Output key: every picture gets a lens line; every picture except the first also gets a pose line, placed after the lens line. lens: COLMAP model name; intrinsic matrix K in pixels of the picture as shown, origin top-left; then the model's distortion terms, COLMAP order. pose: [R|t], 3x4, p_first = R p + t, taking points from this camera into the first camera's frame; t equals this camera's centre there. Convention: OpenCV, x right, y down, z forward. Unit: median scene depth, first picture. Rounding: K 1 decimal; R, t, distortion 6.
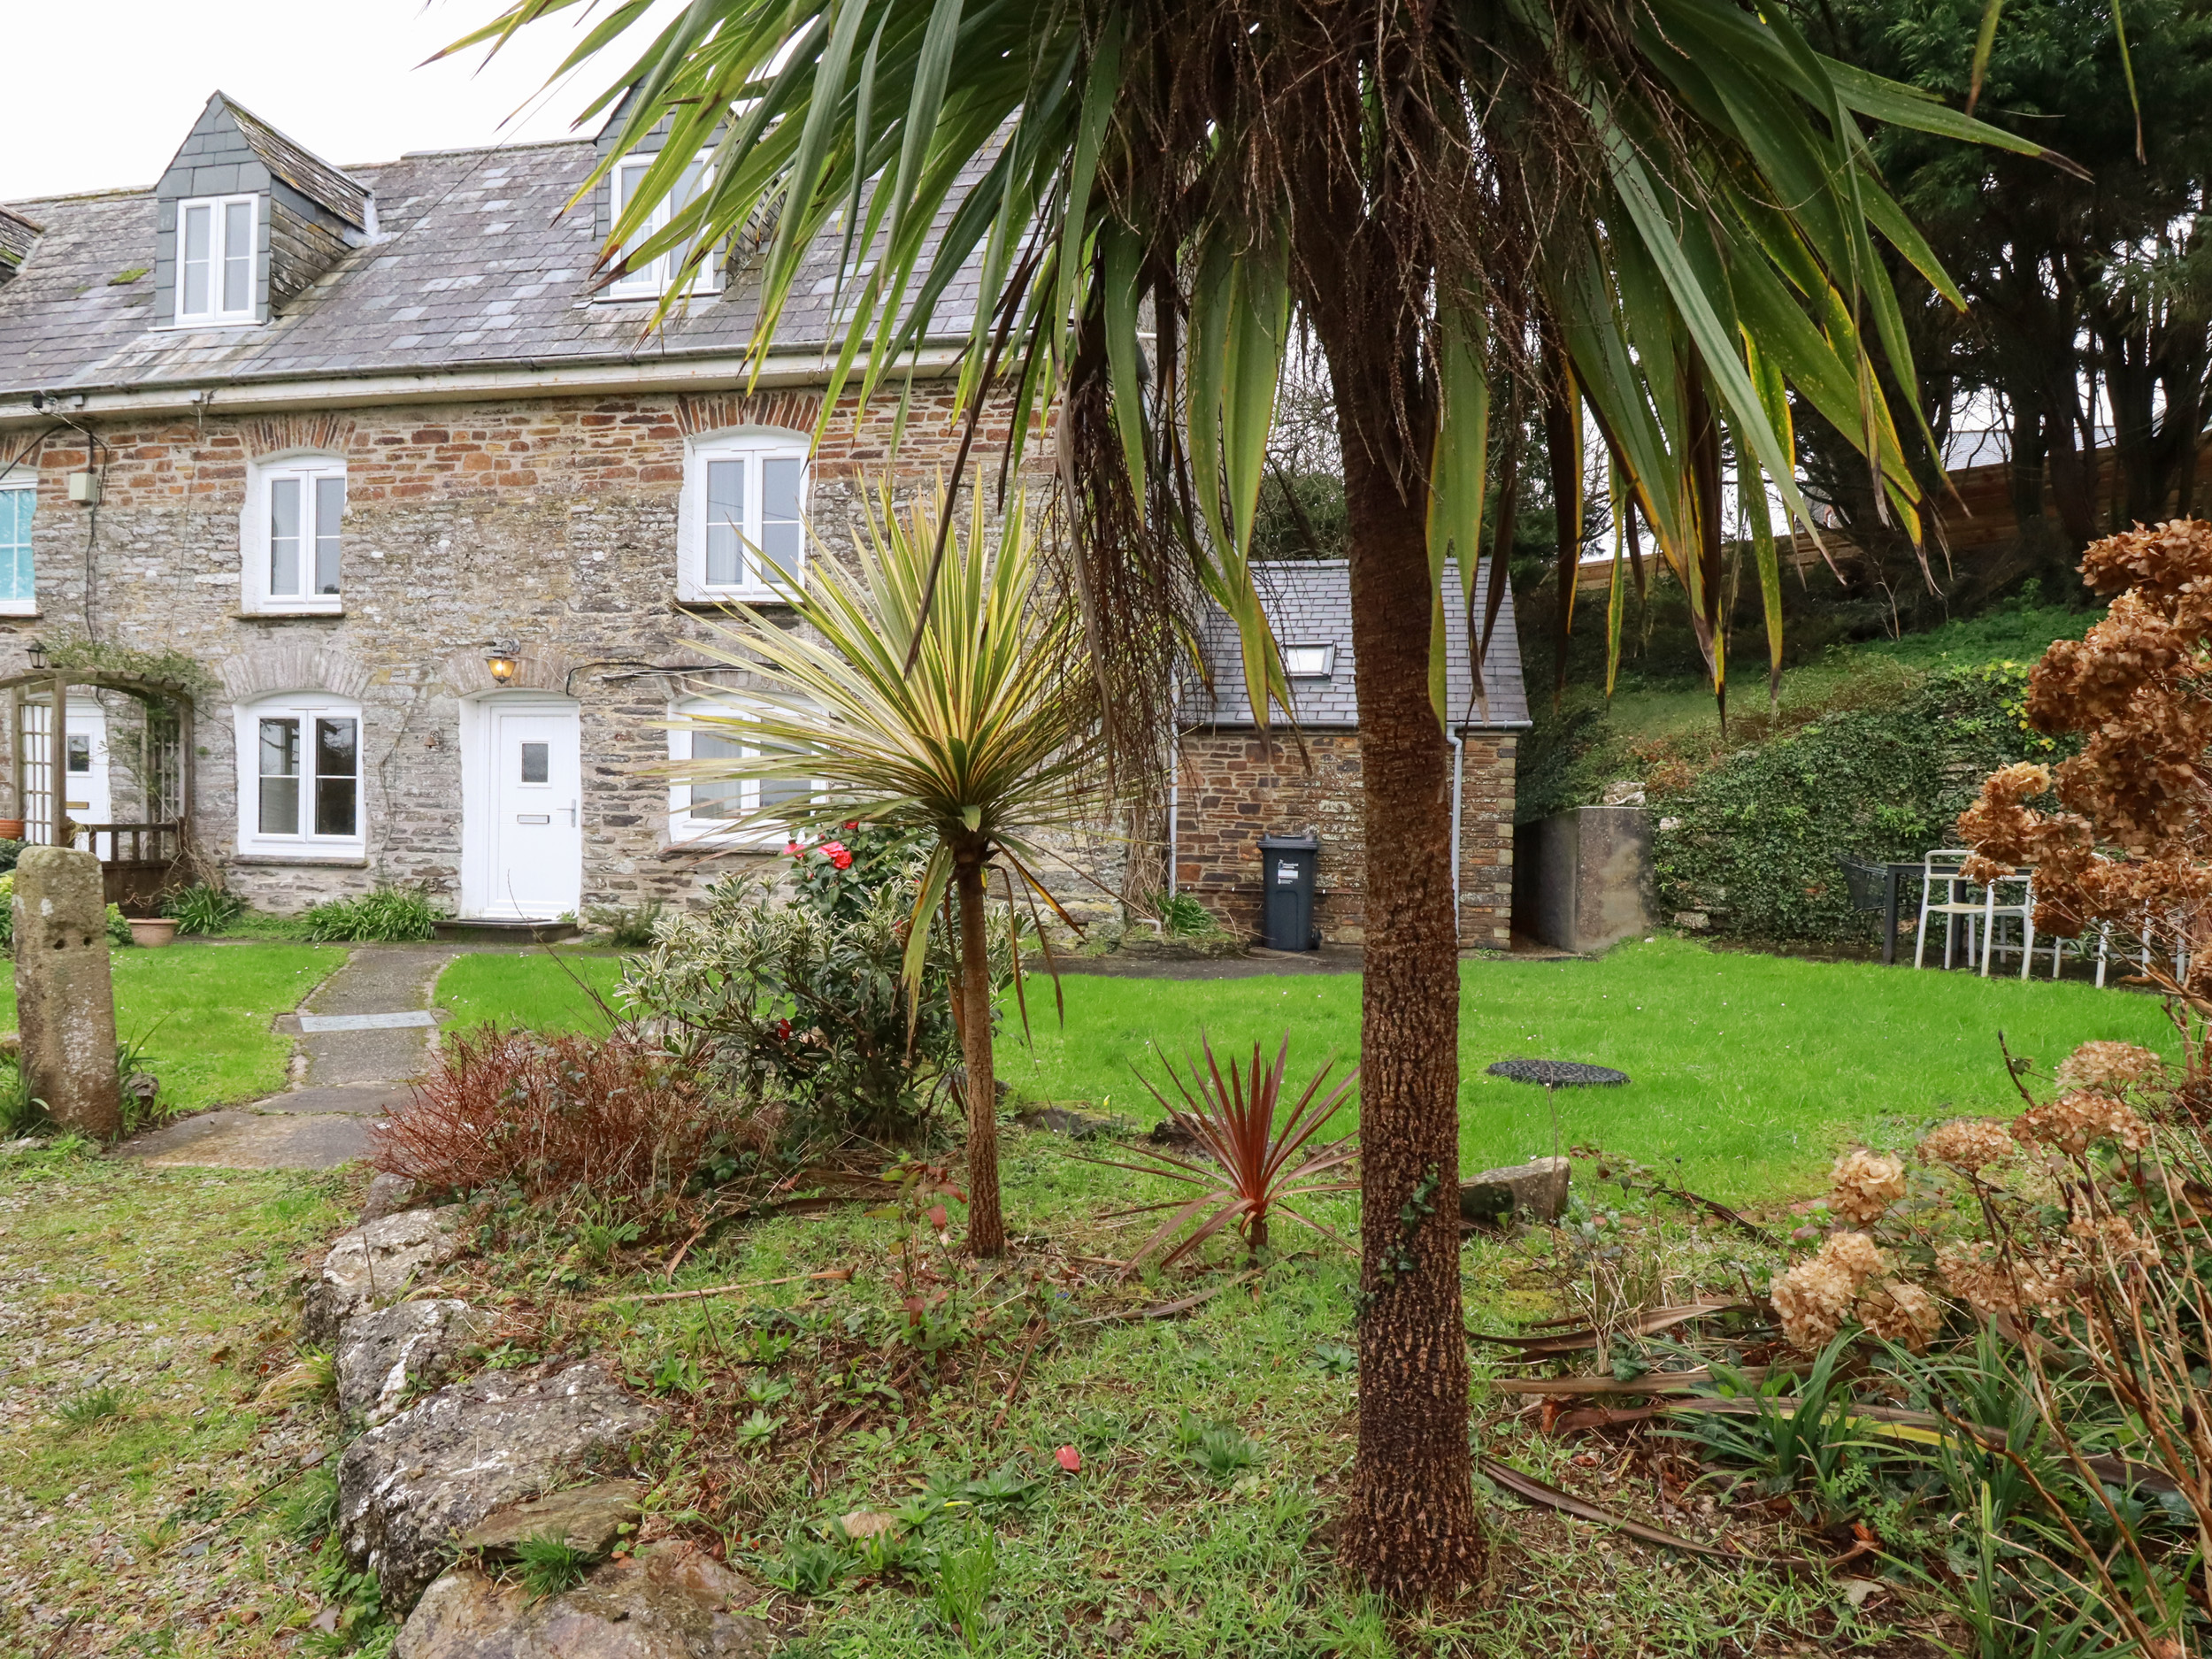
lens RADIAL K [[1142.7, 0, 1105.9], [0, 1142.7, 901.3], [0, 0, 1]] dist [-0.004472, -0.001622]
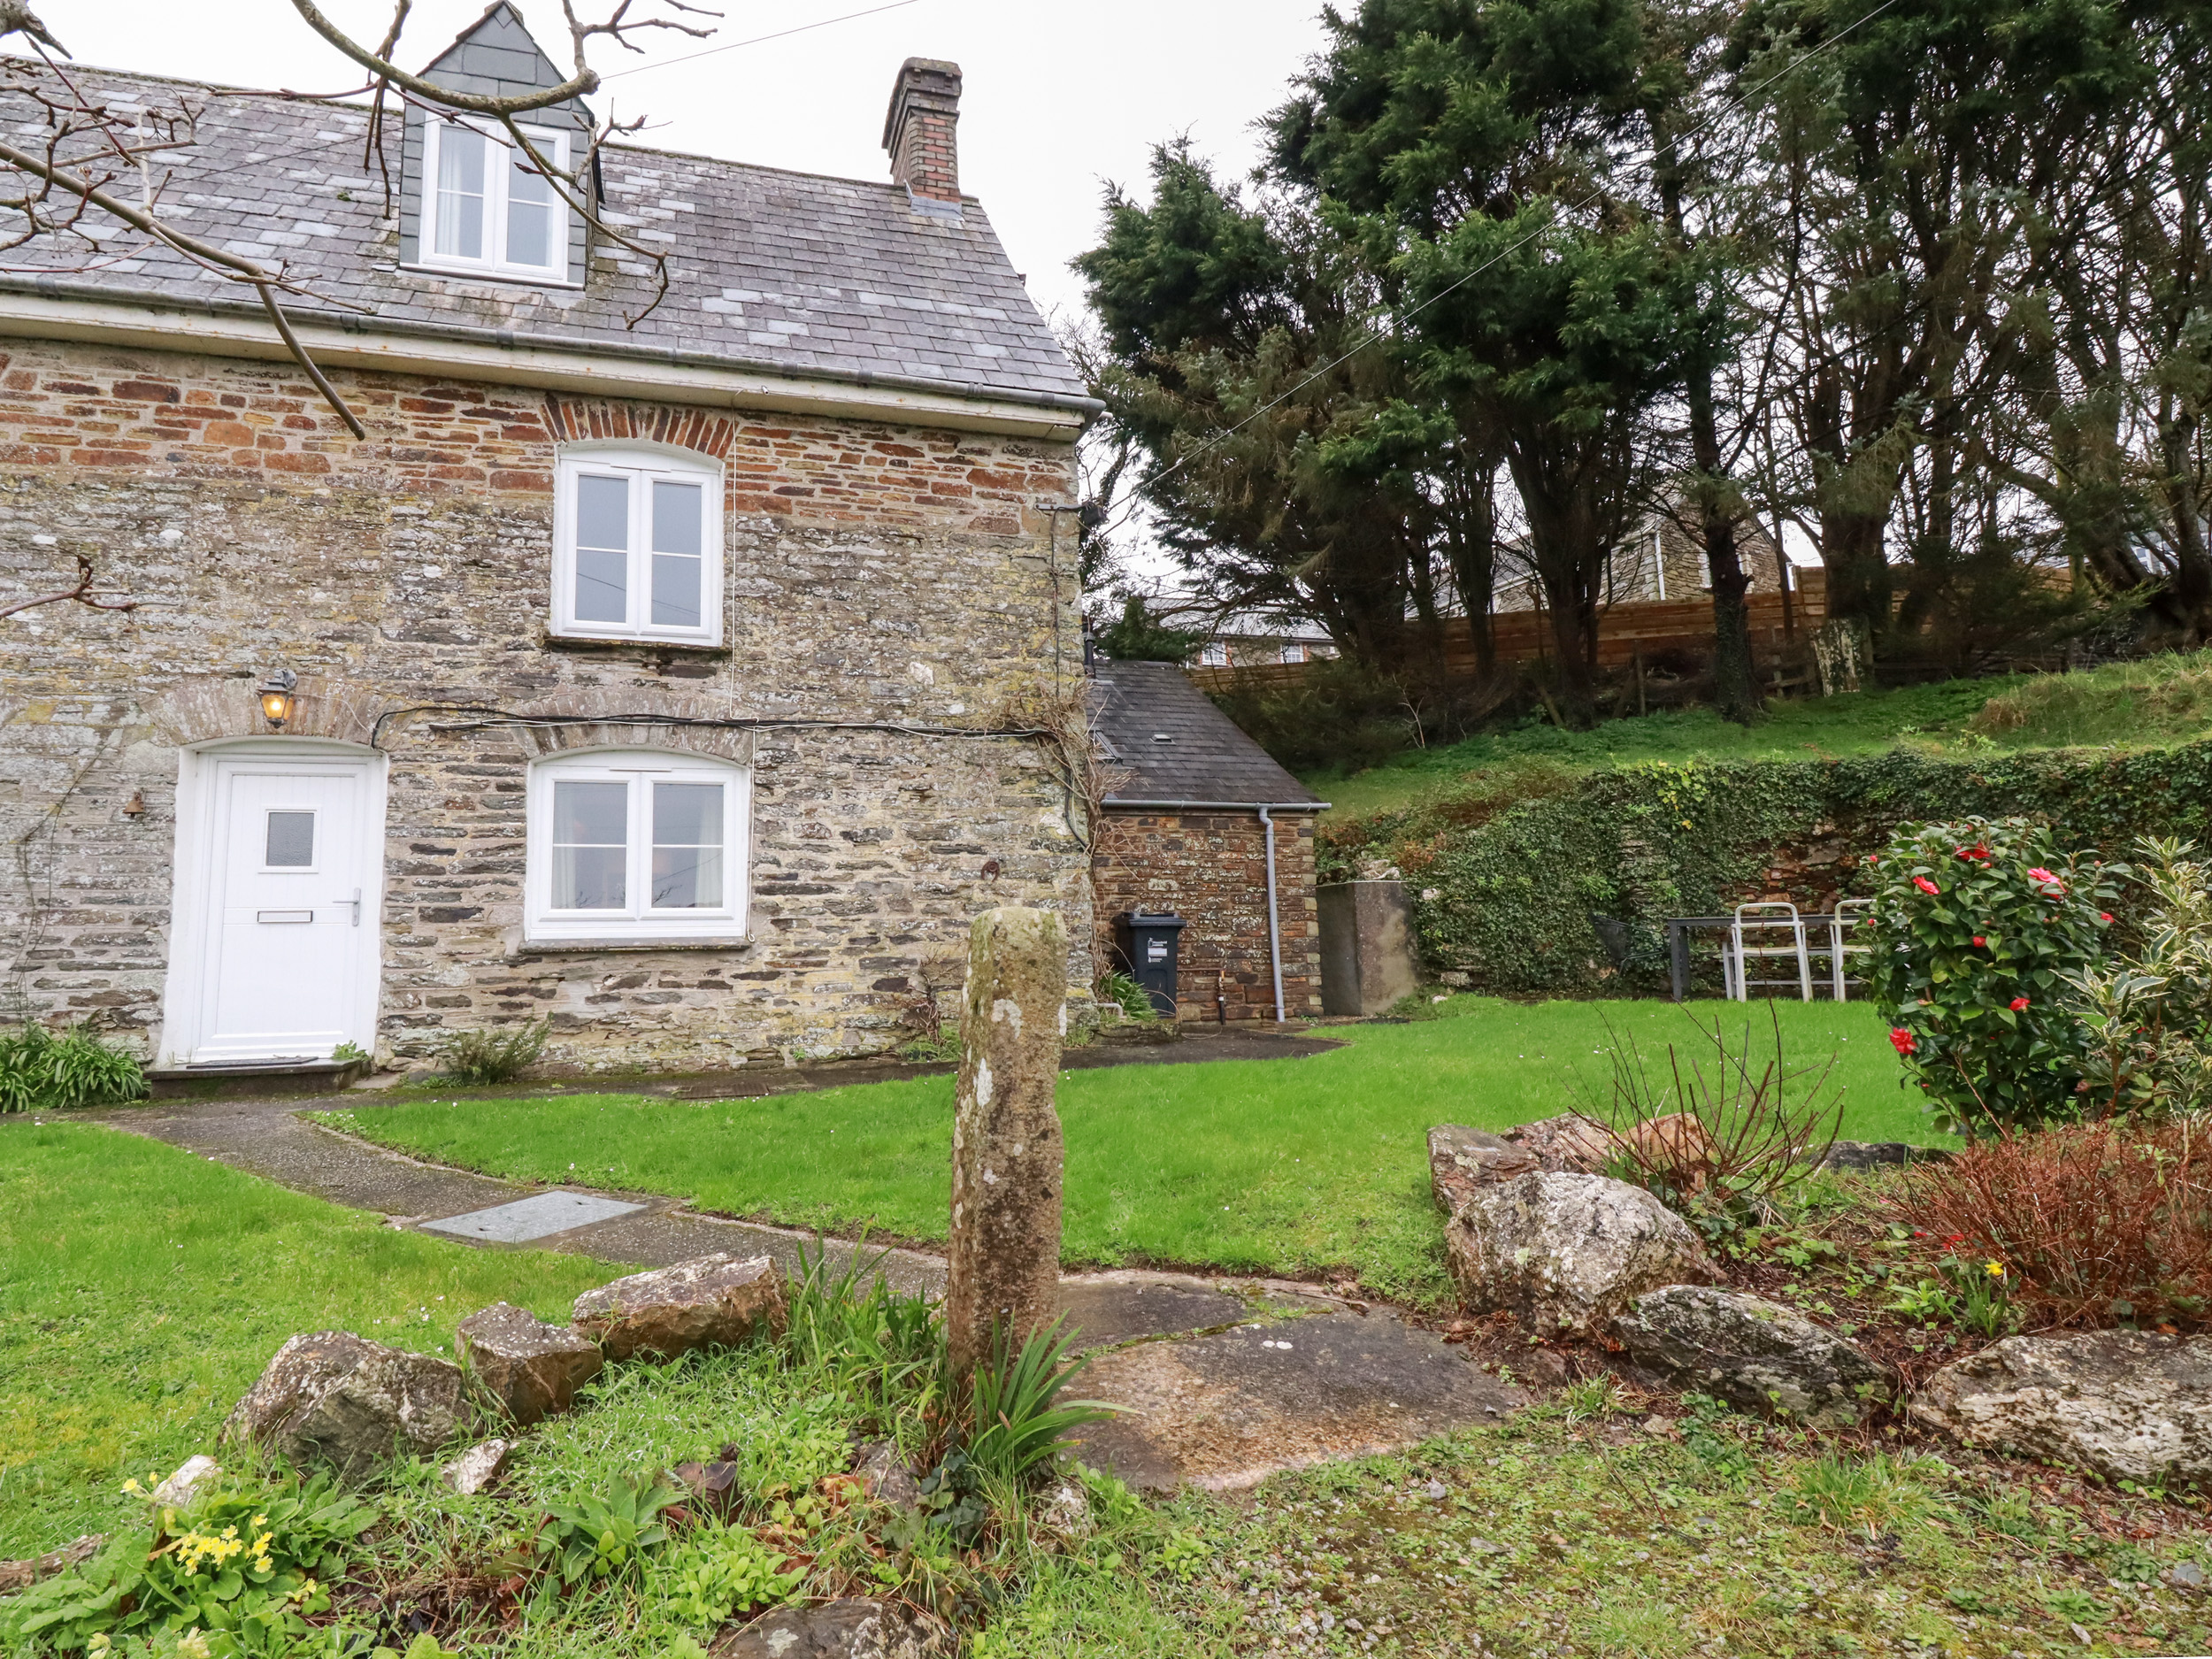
lens RADIAL K [[1126.7, 0, 1116.0], [0, 1126.7, 828.4], [0, 0, 1]] dist [0.000771, -0.007354]
pose [[0.907840, 0.003036, 0.419306, -0.338189], [0.057599, 0.989592, -0.131871, -0.003981], [-0.415342, 0.143870, 0.898216, 0.147602]]
